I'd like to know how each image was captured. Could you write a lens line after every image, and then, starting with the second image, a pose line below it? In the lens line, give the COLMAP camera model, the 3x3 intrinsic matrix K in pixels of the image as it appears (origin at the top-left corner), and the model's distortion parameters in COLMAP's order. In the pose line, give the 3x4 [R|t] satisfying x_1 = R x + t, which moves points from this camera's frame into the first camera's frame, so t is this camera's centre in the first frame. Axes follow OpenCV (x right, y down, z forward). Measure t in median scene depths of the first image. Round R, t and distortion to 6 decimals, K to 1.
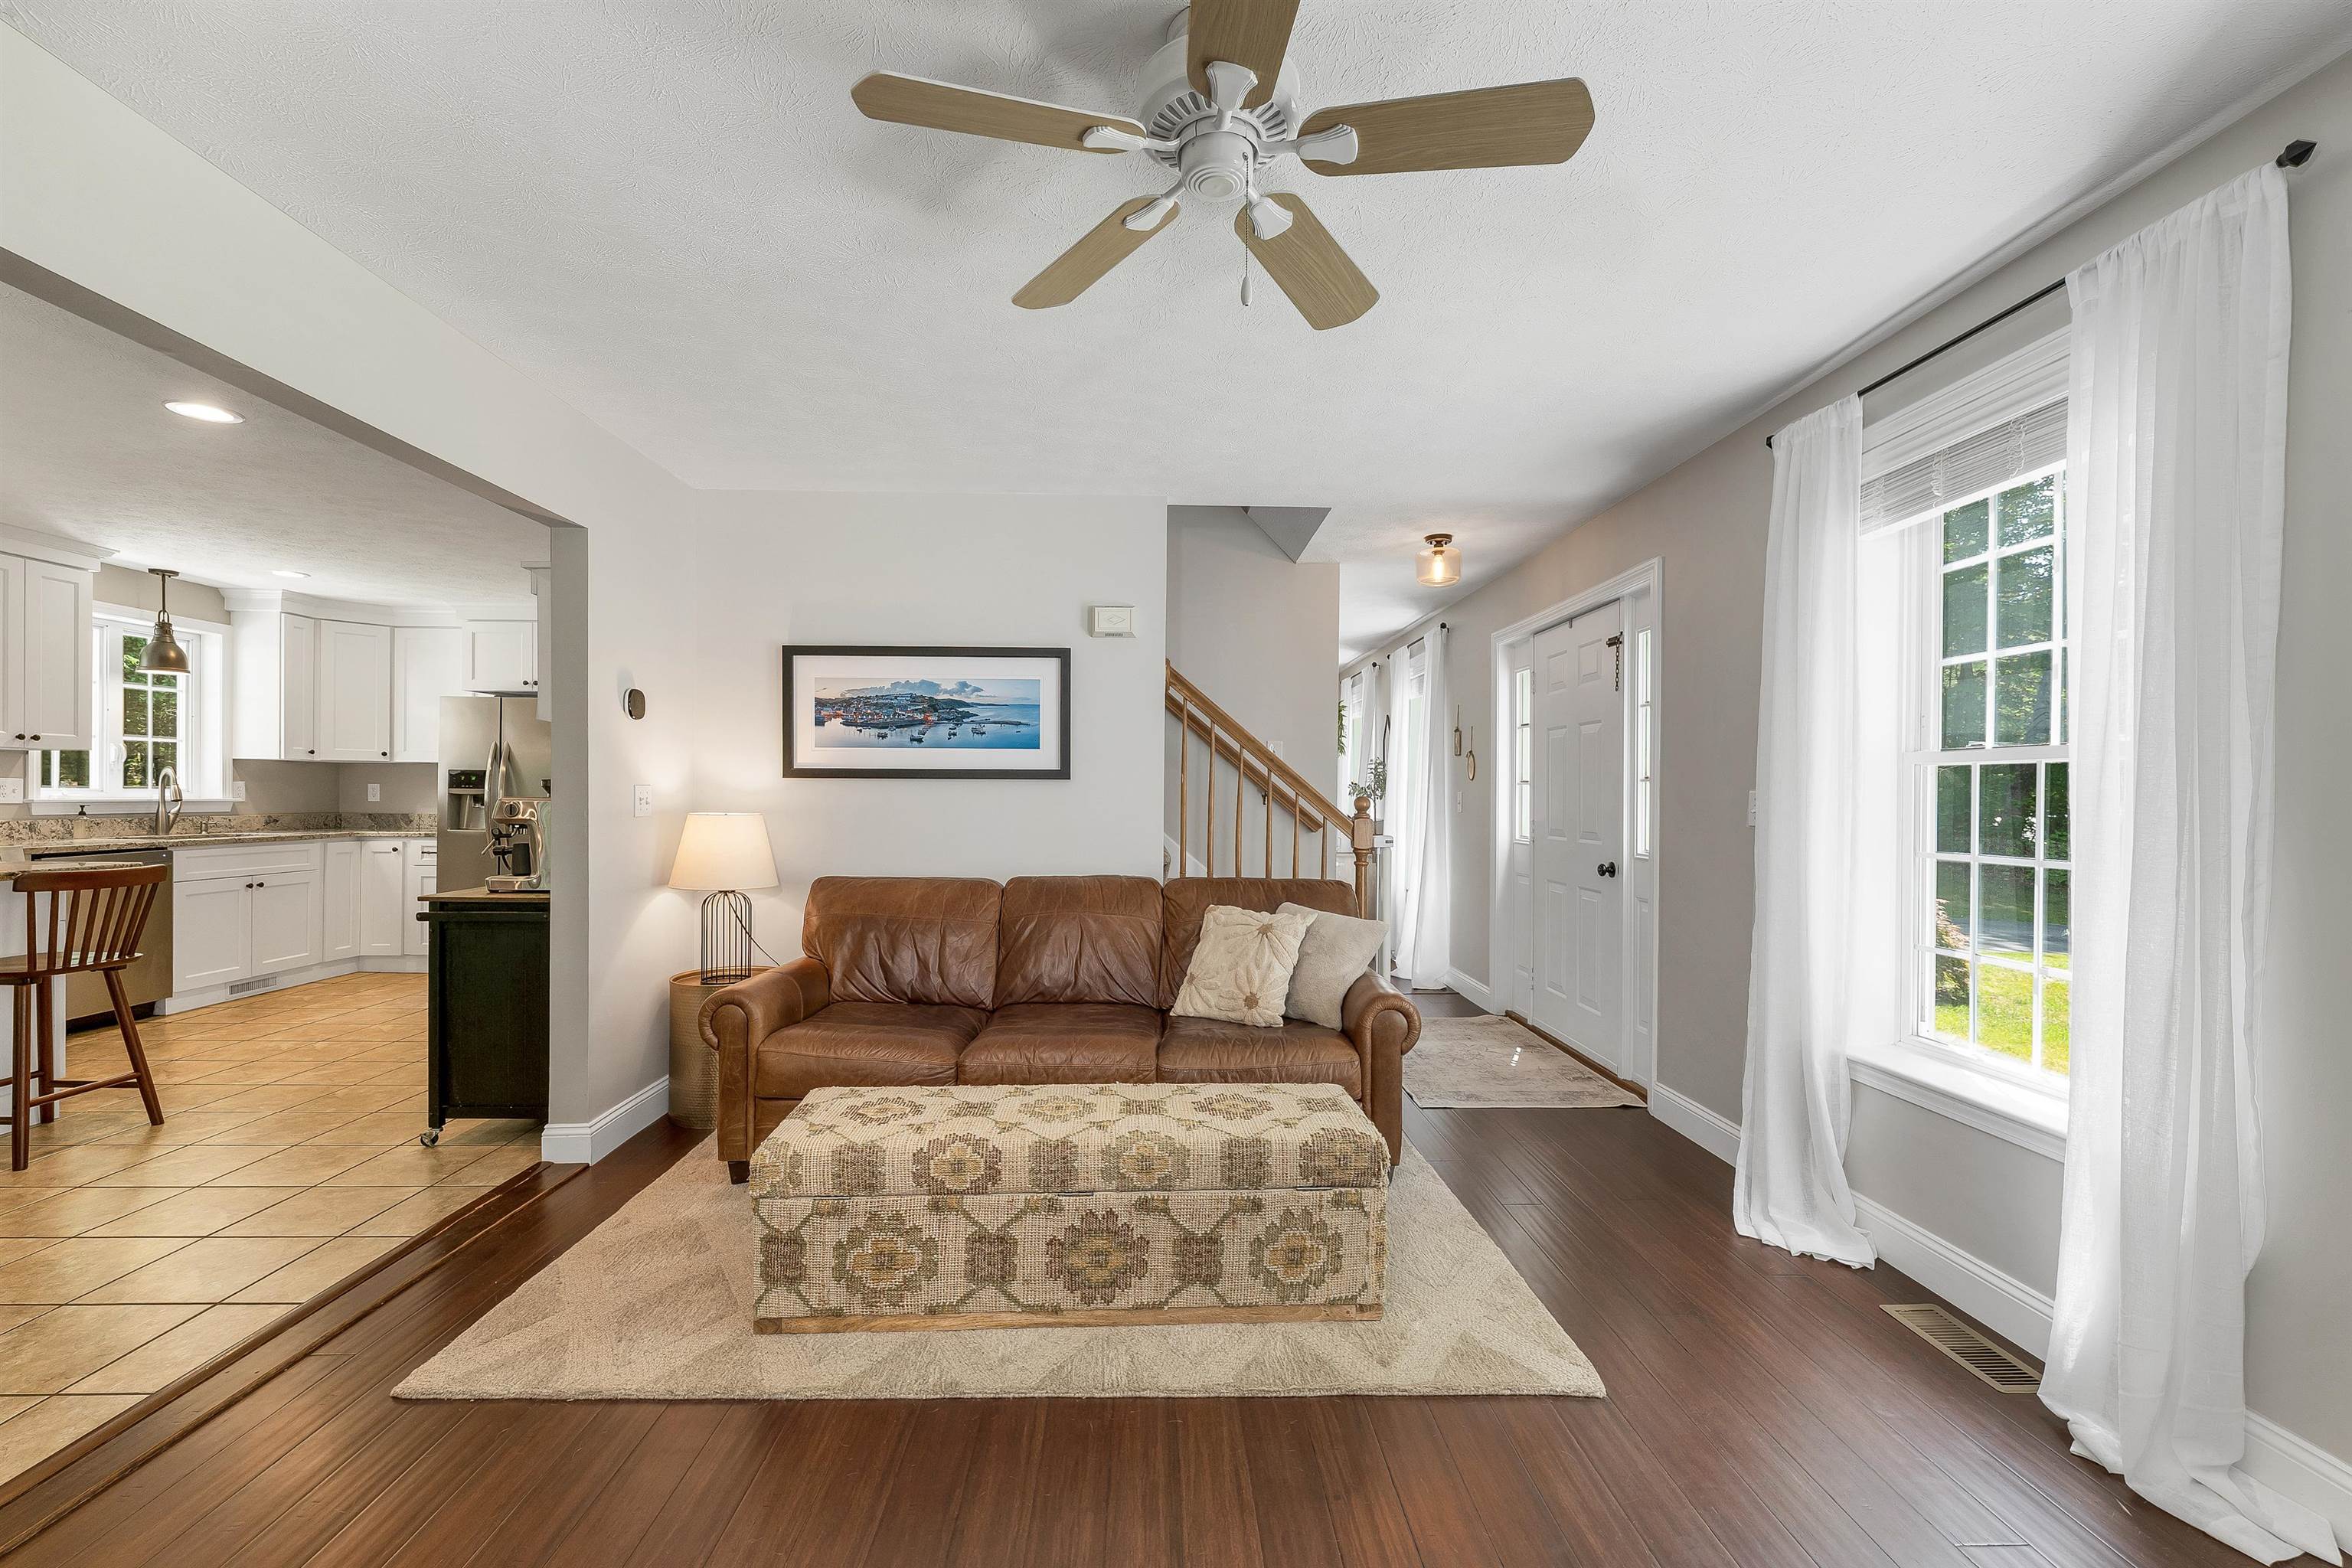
lens RADIAL K [[985.0, 0, 1170.0], [0, 985.0, 799.1], [0, 0, 1]] dist [0.000037, -0.000435]
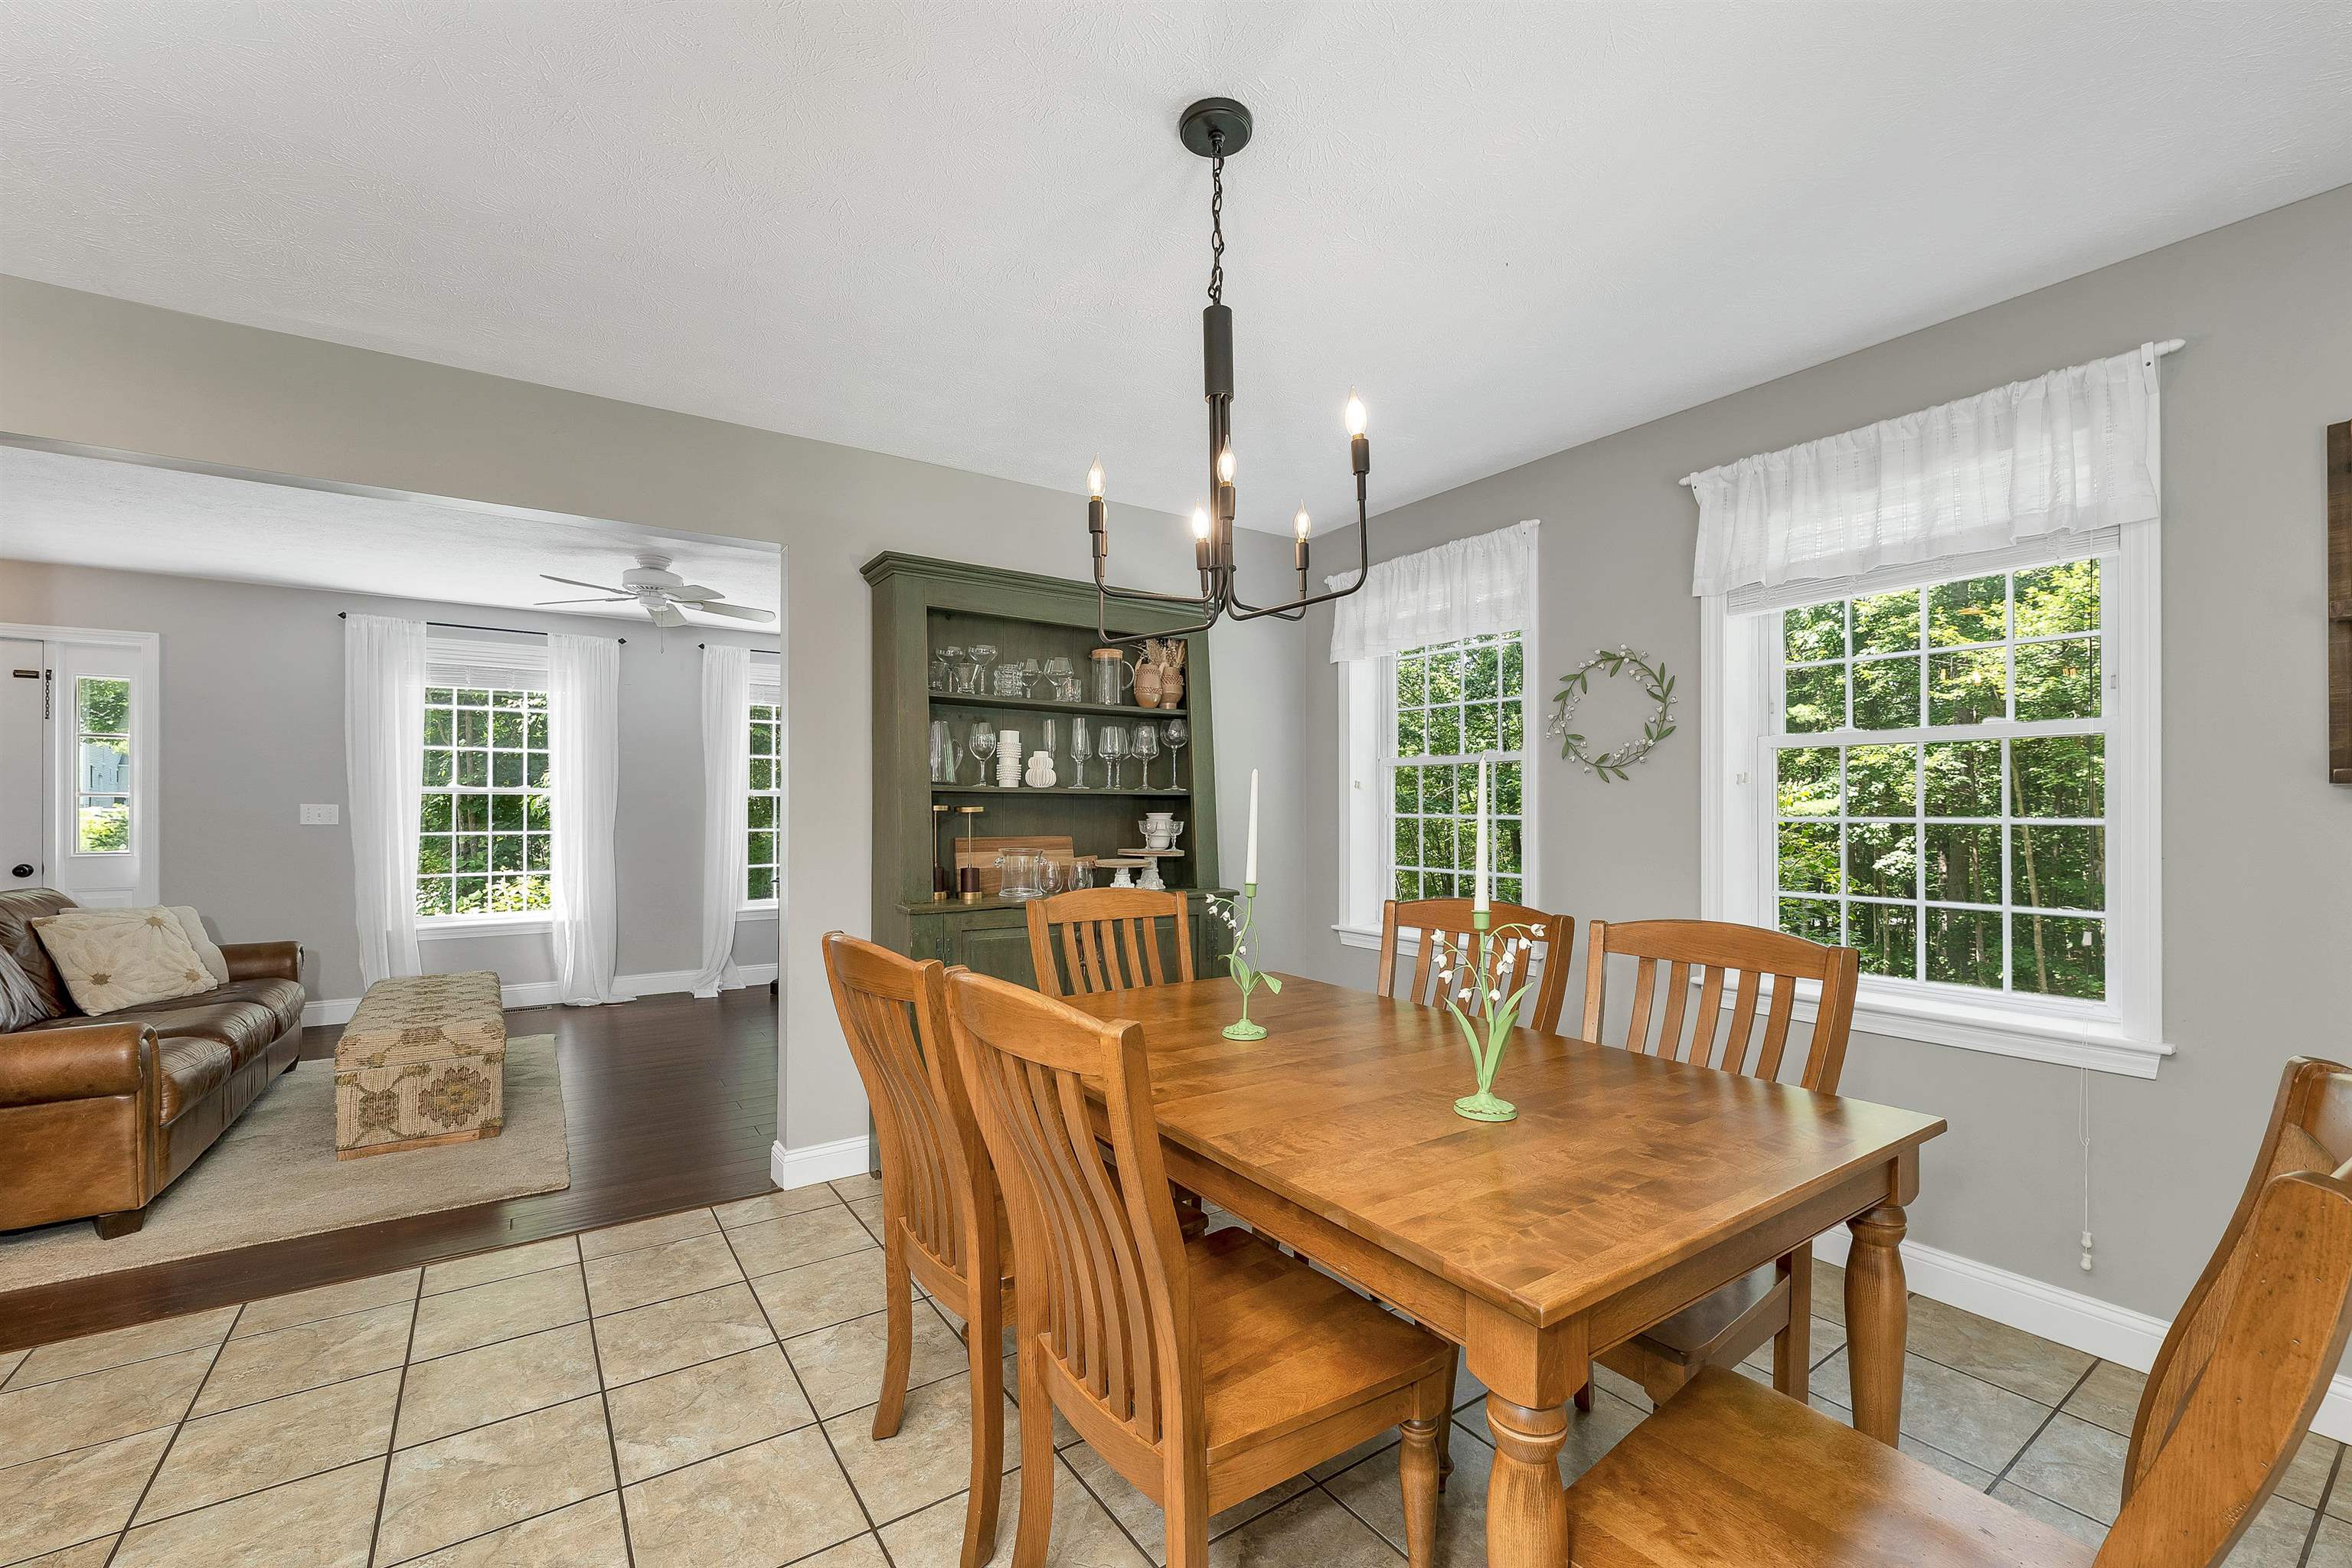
lens RADIAL K [[971.1, 0, 1169.2], [0, 971.1, 806.9], [0, 0, 1]] dist [-0.001208, -0.000051]
pose [[-0.541699, -0.008106, 0.840533, -0.955689], [-0.001996, 0.999963, 0.008357, -0.011704], [-0.840570, 0.002850, -0.541696, 0.371227]]
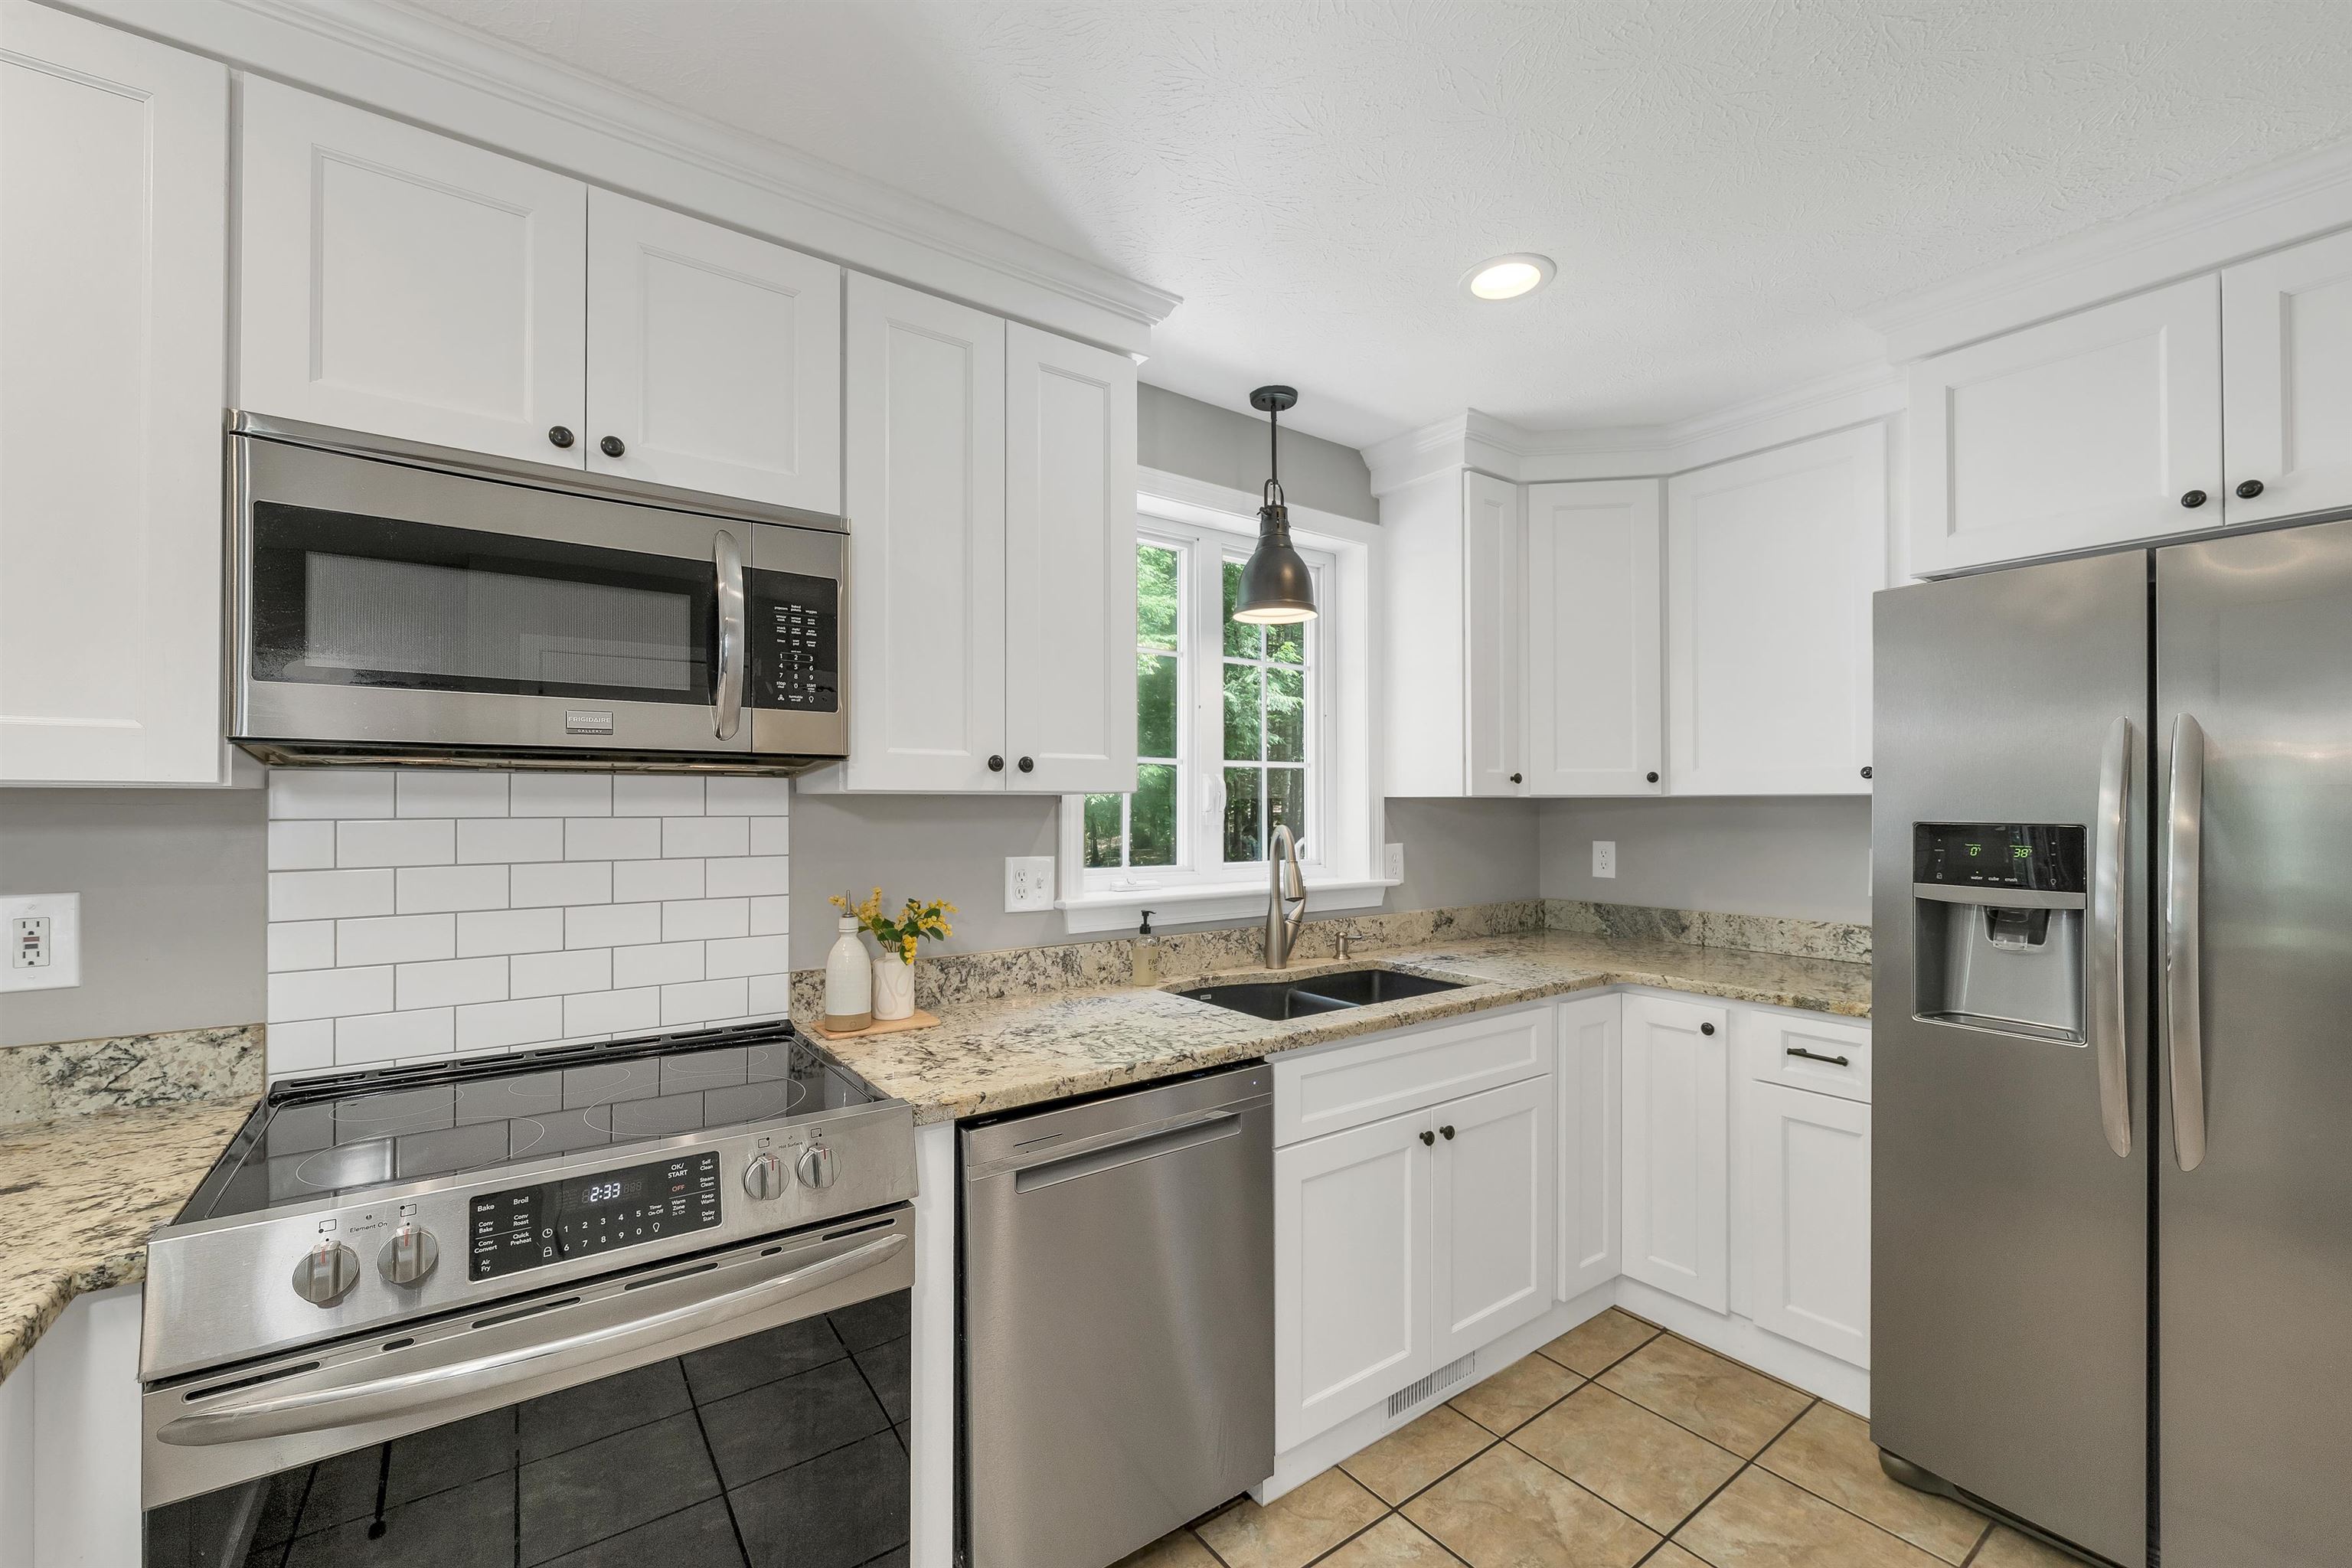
lens RADIAL K [[964.1, 0, 1167.8], [0, 964.1, 793.7], [0, 0, 1]] dist [-0.002671, -0.000254]
pose [[0.568835, -0.018348, -0.822247, -0.693384], [0.002244, 0.999782, -0.020757, -0.036951], [0.822449, 0.009963, 0.568752, 0.715296]]
